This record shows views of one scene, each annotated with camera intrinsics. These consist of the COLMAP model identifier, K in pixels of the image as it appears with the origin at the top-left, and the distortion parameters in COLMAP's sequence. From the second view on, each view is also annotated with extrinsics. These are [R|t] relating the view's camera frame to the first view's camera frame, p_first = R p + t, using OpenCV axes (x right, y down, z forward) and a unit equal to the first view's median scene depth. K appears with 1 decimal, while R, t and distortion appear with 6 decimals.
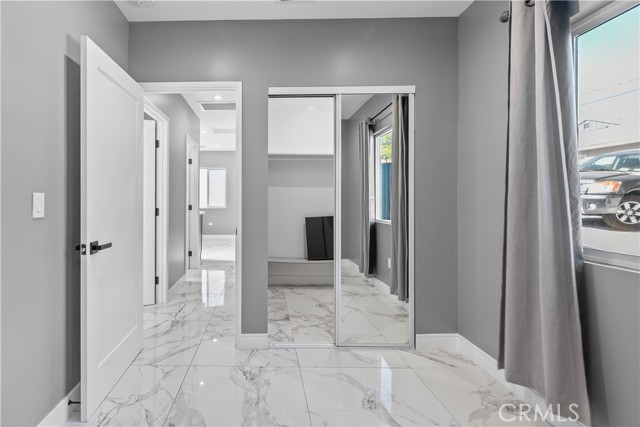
lens RADIAL K [[292.3, 0, 320.0], [0, 292.3, 213.5], [0, 0, 1]] dist [0.002332, 0.000039]
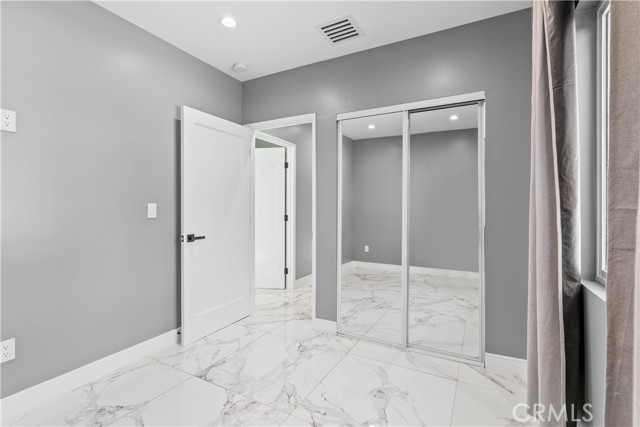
lens RADIAL K [[277.2, 0, 348.9], [0, 277.2, 225.2], [0, 0, 1]] dist [0.001267, 0.000046]
pose [[0.911045, 0.034824, -0.410834, 0.467956], [-0.031045, 0.999392, 0.015868, -0.002569], [0.411137, -0.001702, 0.911572, -0.006977]]
